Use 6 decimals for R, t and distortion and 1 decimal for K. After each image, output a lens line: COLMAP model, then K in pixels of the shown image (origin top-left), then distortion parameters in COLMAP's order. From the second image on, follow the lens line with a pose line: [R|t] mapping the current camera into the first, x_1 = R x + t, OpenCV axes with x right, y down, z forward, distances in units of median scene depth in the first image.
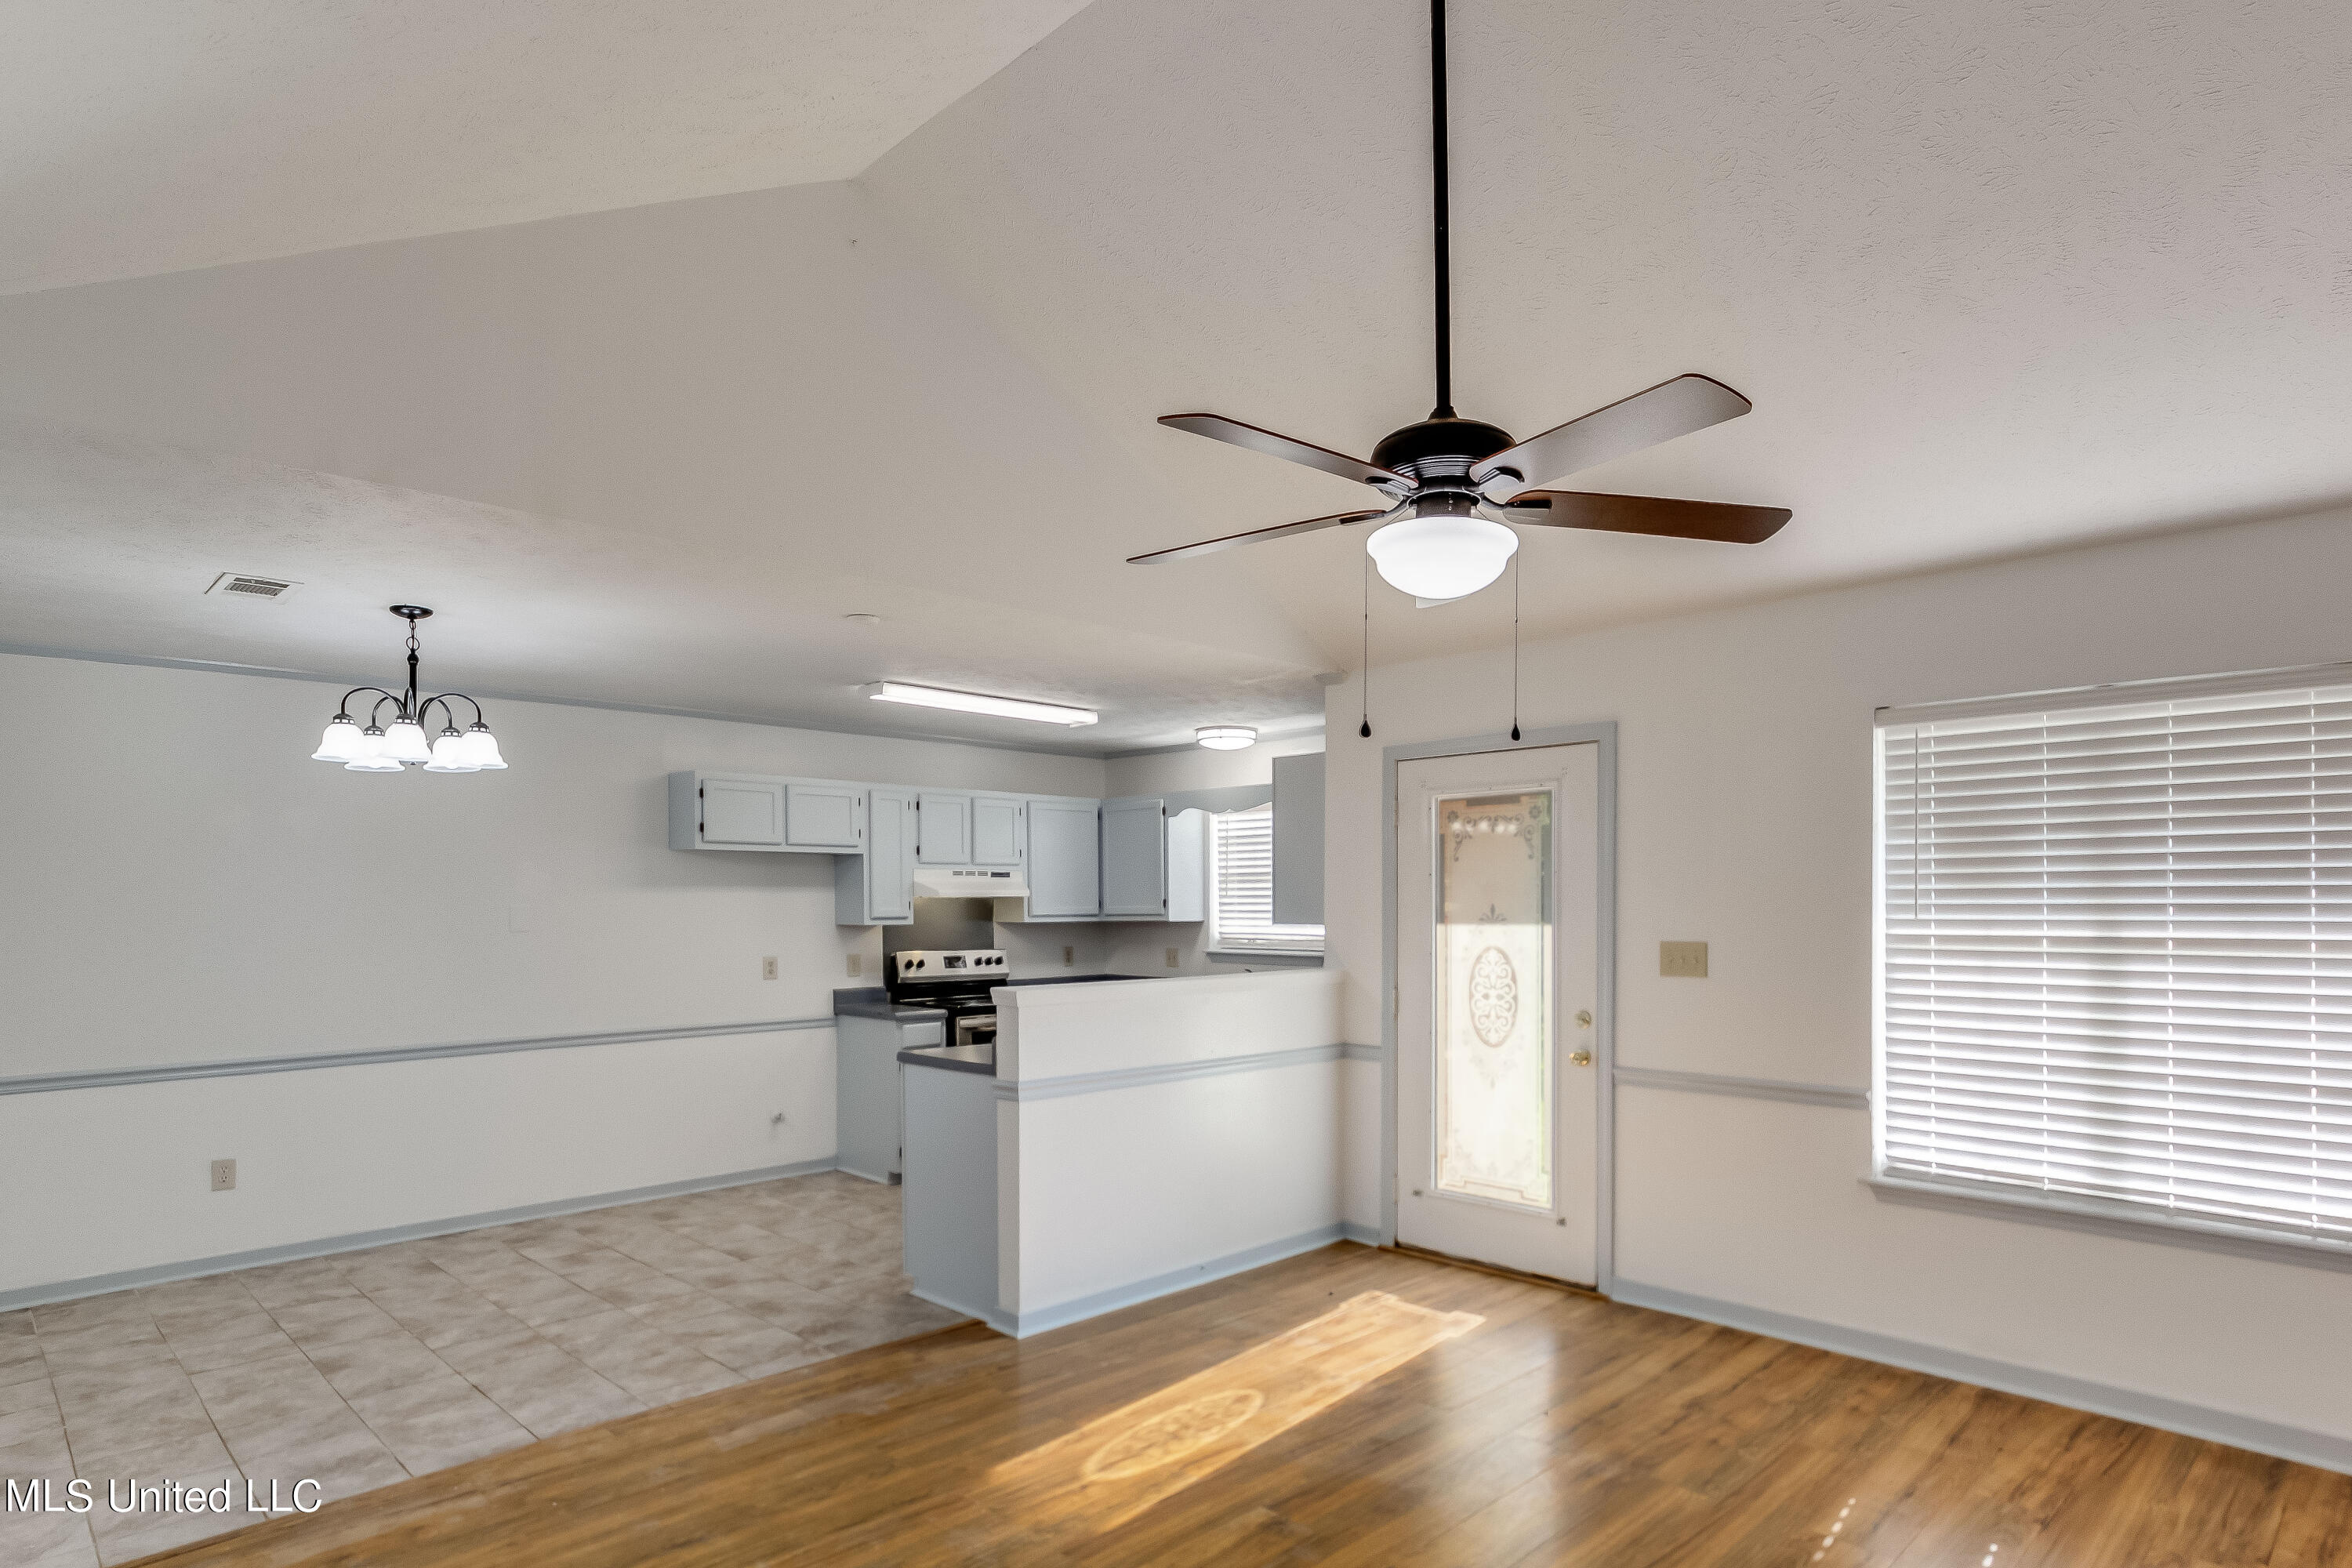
lens RADIAL K [[1269.6, 0, 1185.2], [0, 1269.6, 938.3], [0, 0, 1]] dist [0.004909, -0.005095]
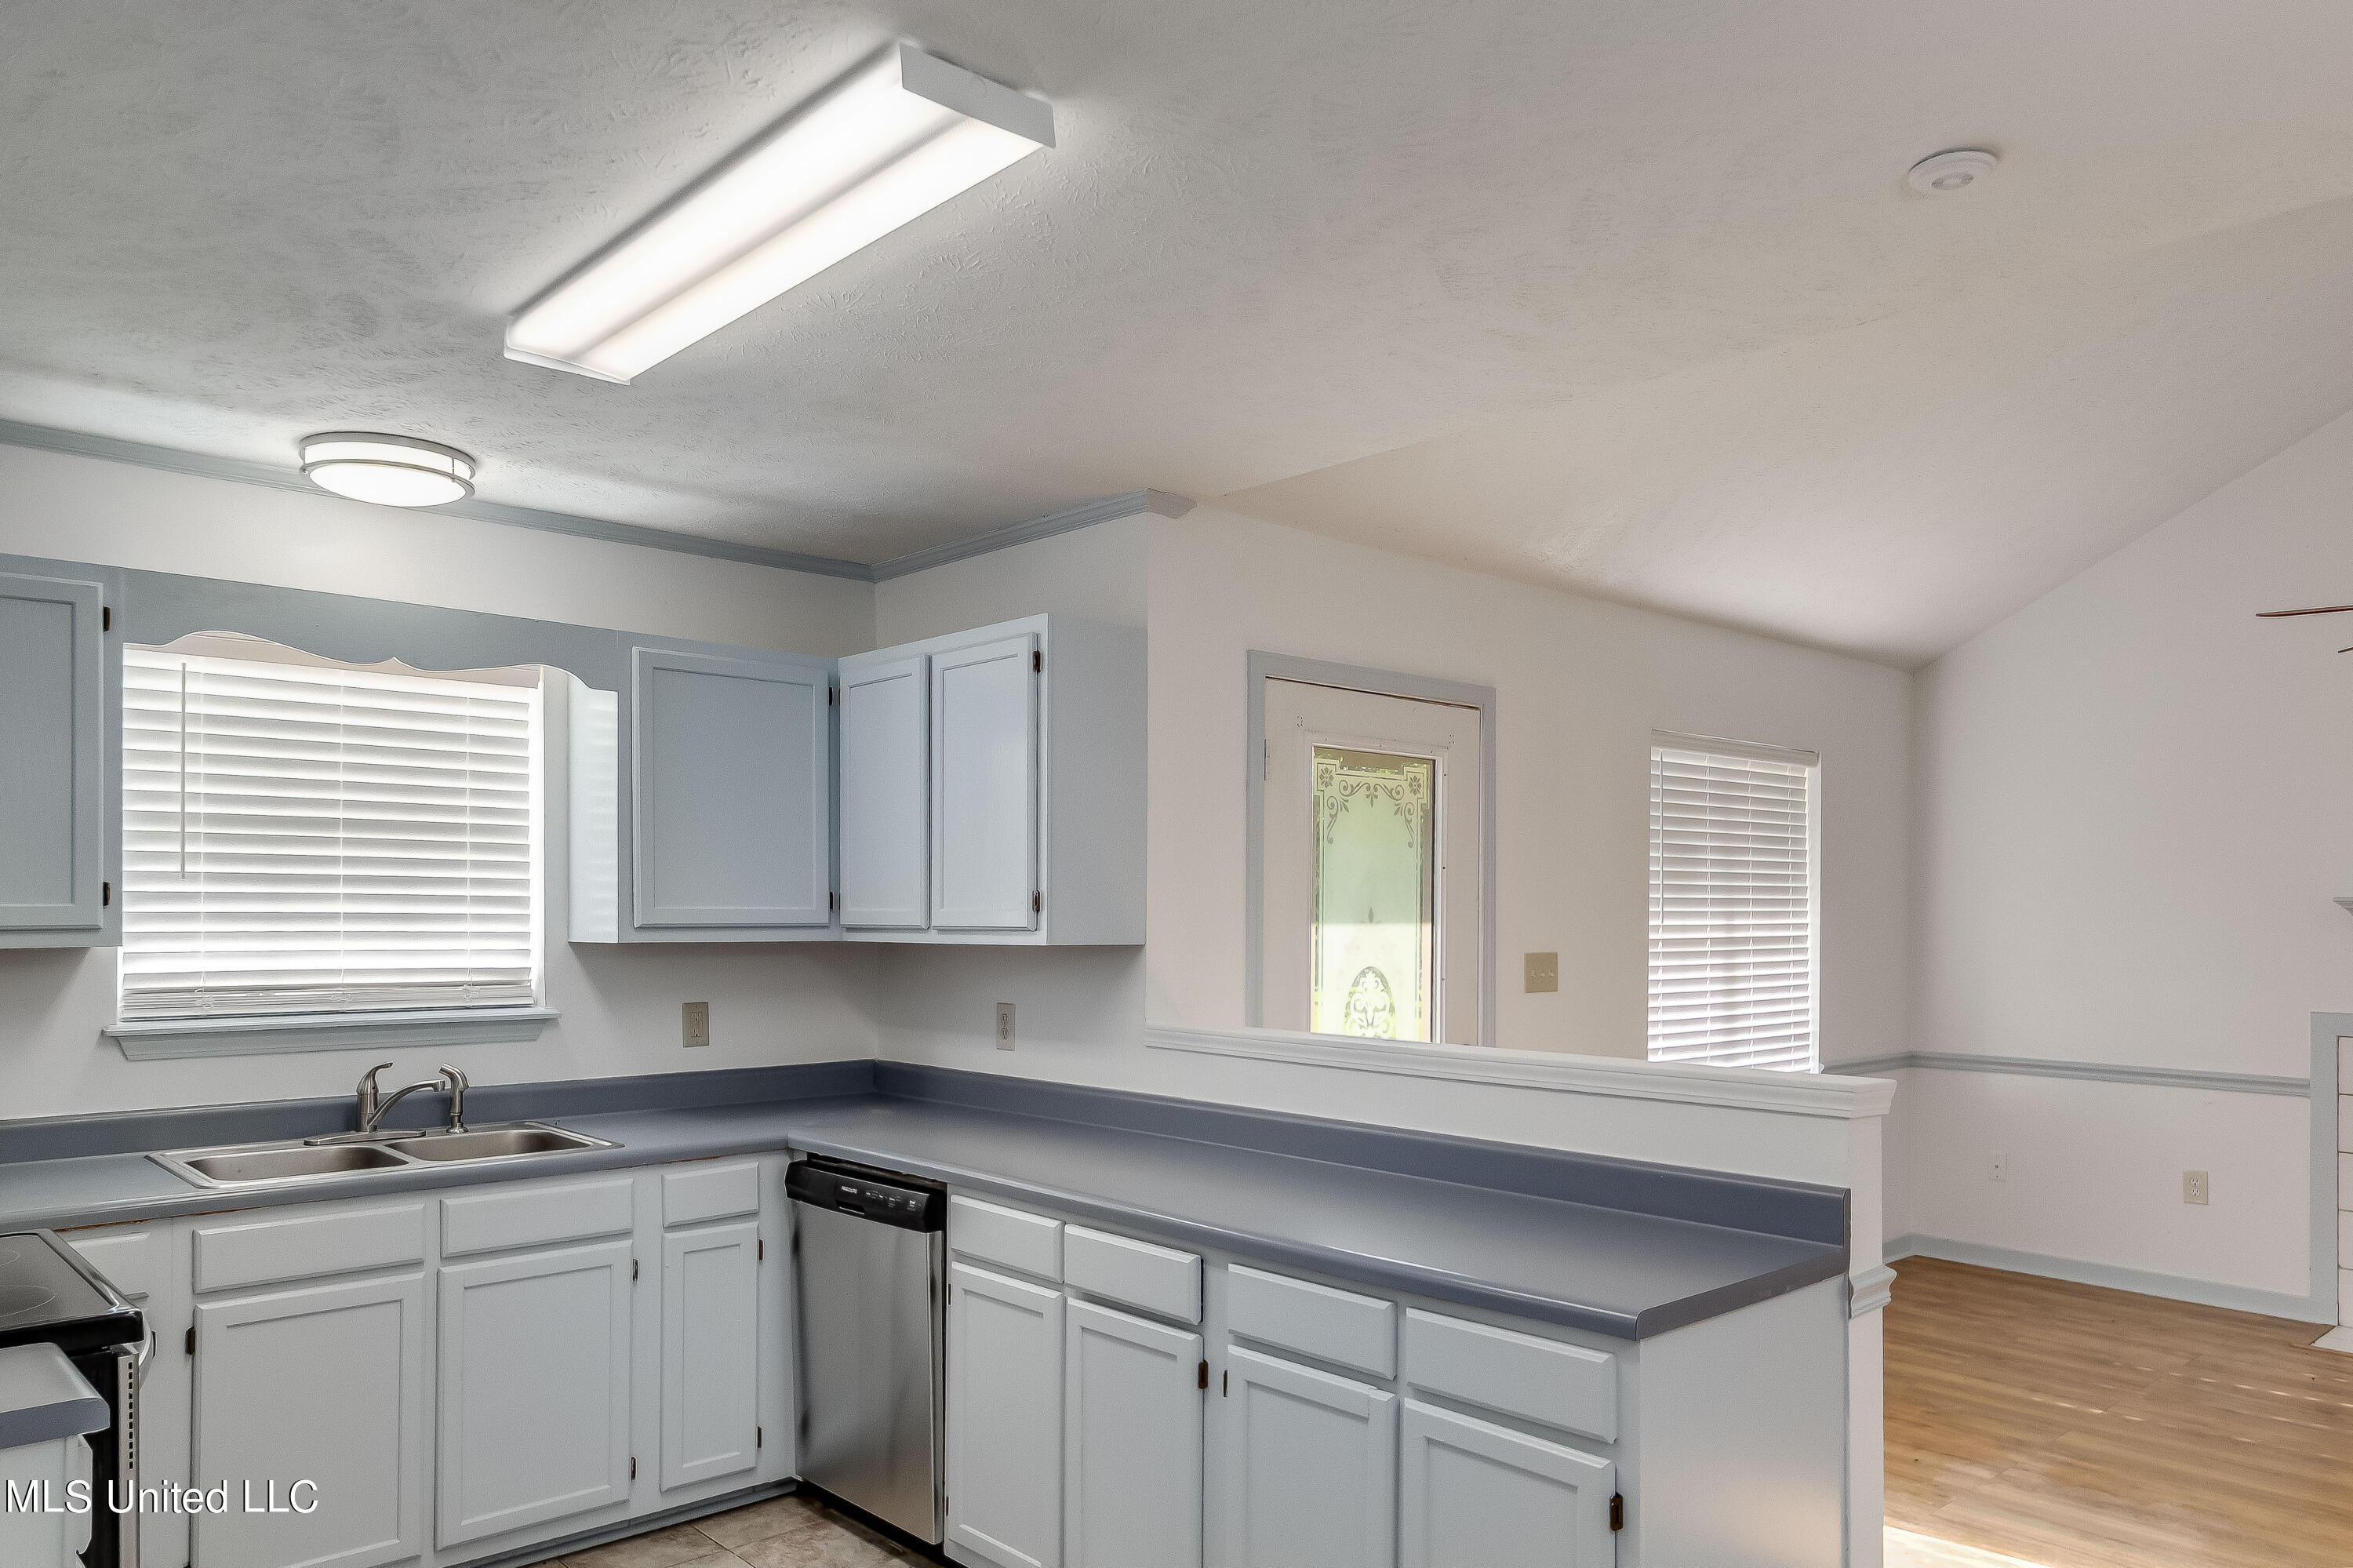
lens RADIAL K [[1604.1, 0, 1192.5], [0, 1604.1, 887.1], [0, 0, 1]] dist [-0.004455, 0.000877]
pose [[0.034897, 0.015703, 0.999268, -0.634791], [0.019829, 0.999669, -0.016401, -0.024810], [-0.999194, 0.020387, 0.034574, 1.034774]]
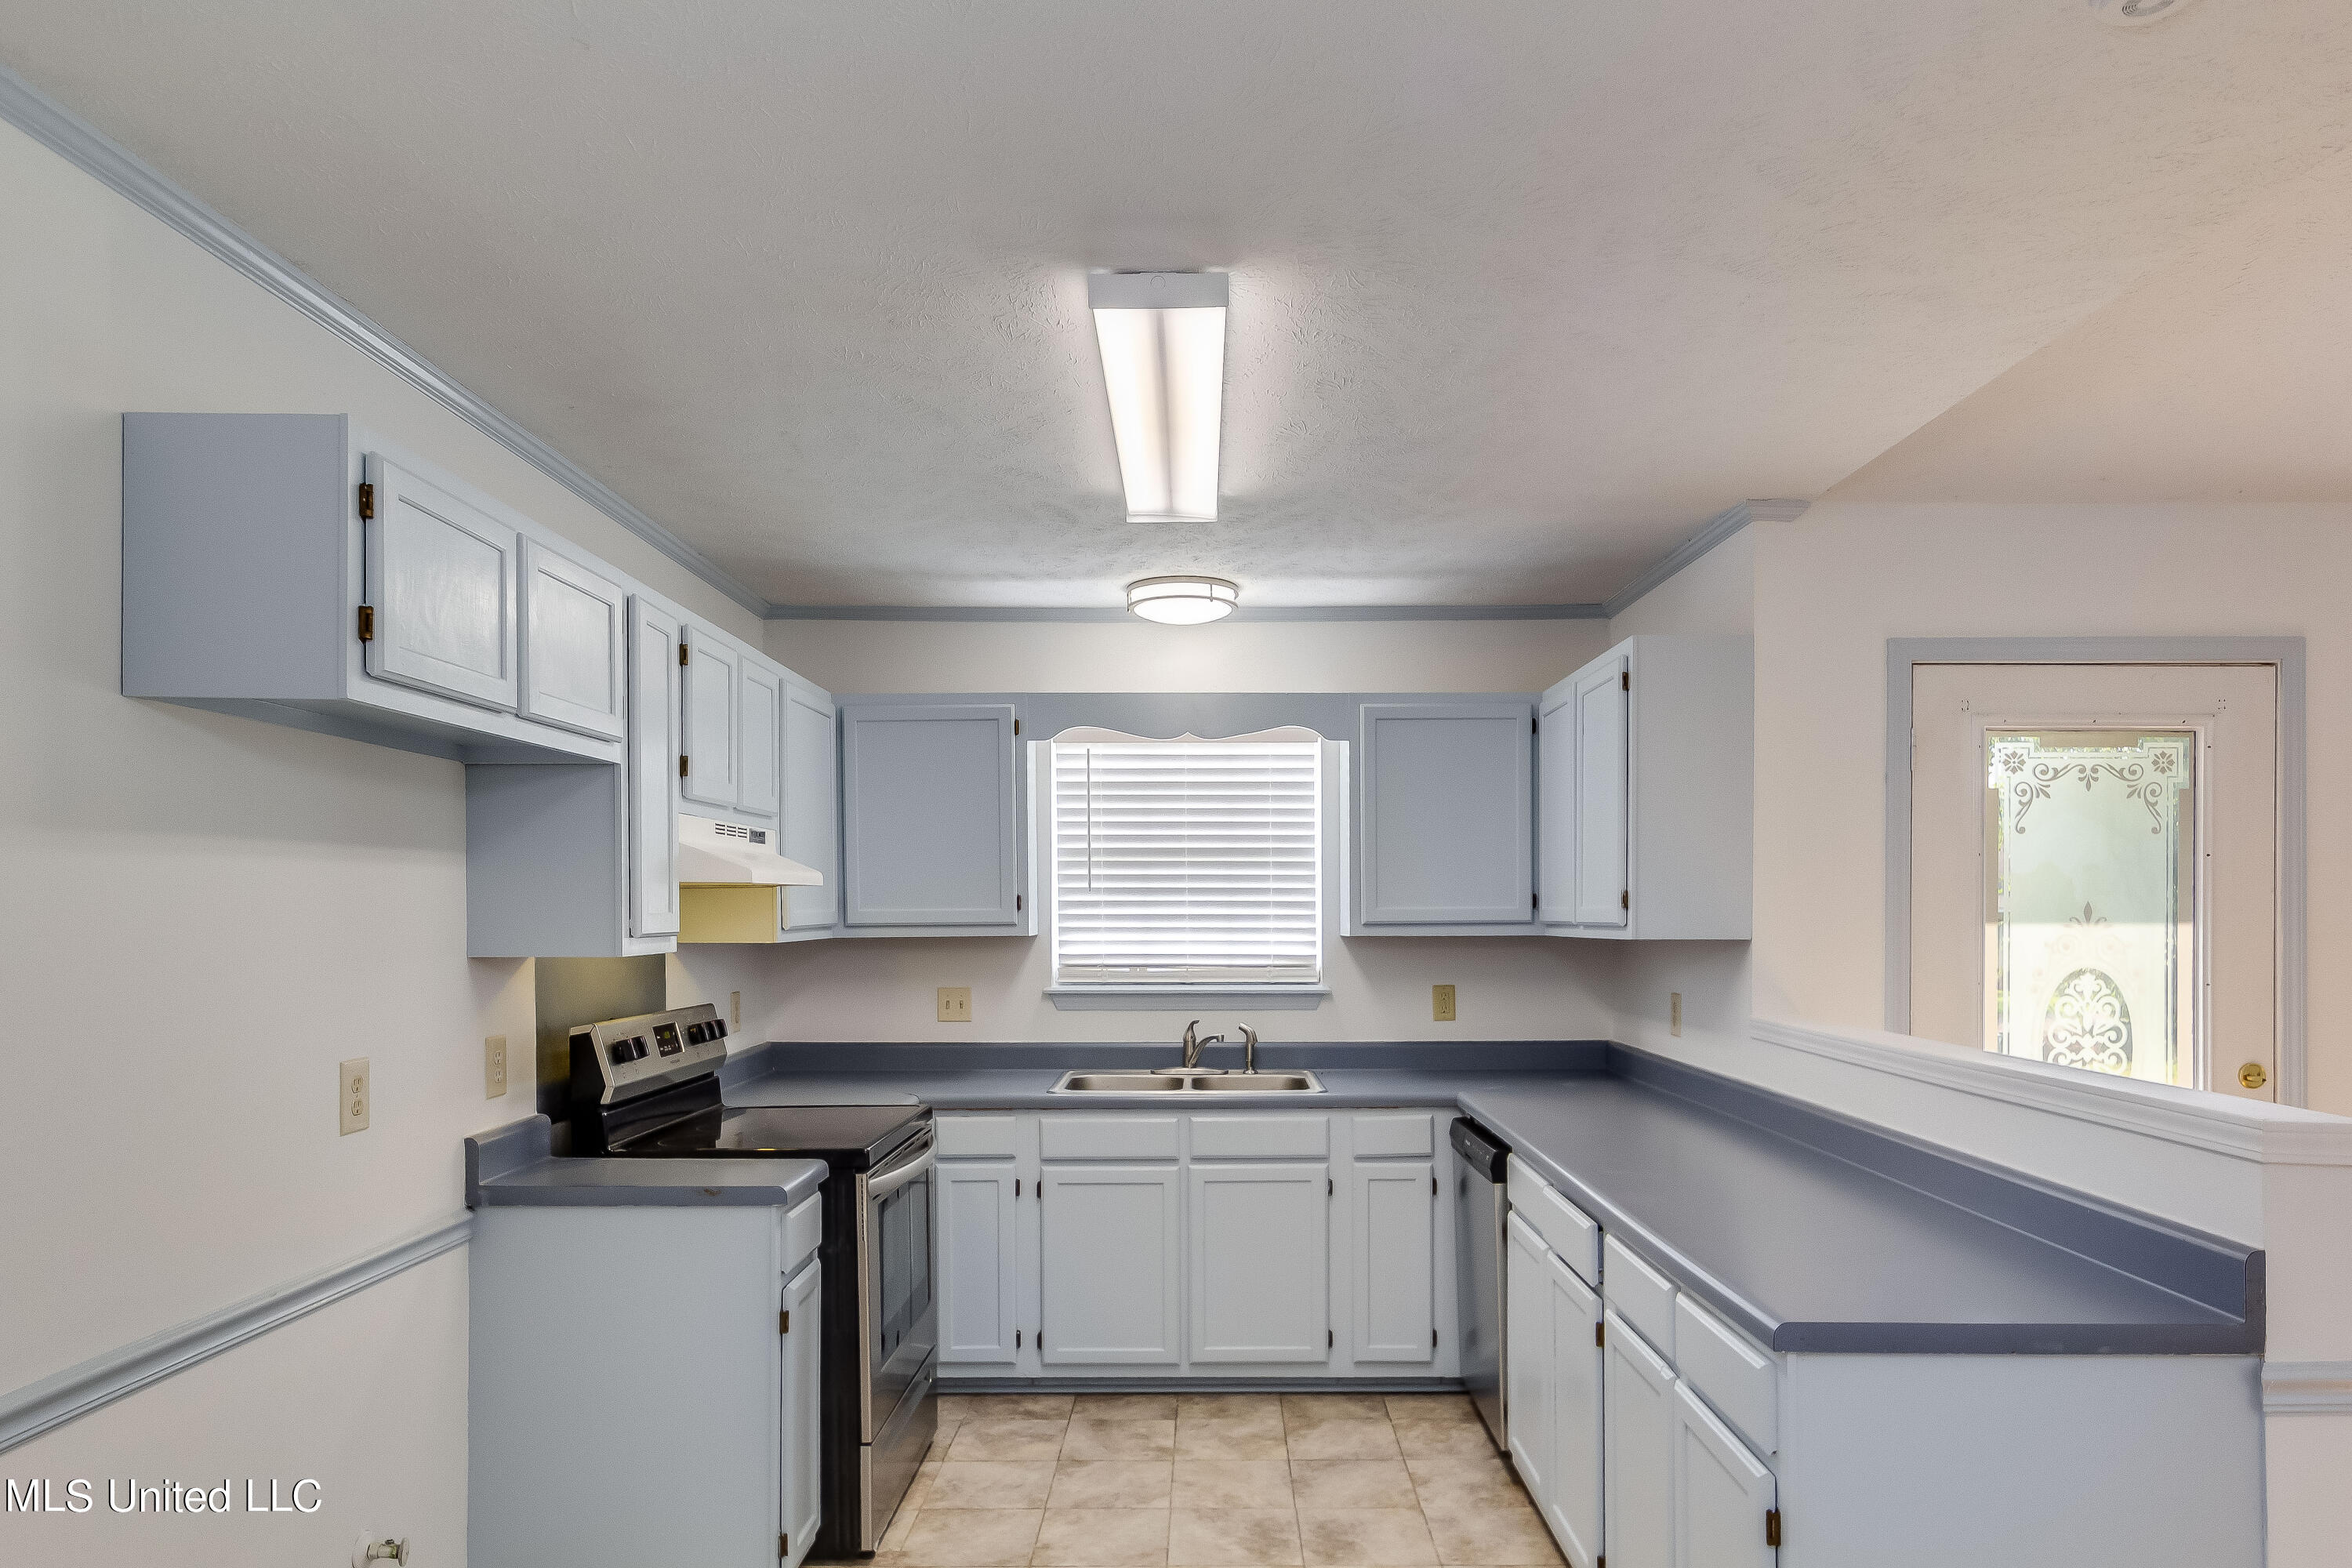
lens RADIAL K [[1428.6, 0, 1190.4], [0, 1428.6, 906.6], [0, 0, 1]] dist [-0.000455, 0.001681]
pose [[0.713657, 0.001231, 0.700494, -0.565576], [0.018955, 0.999598, -0.021068, -0.017609], [-0.700239, 0.028313, 0.713347, 0.778308]]
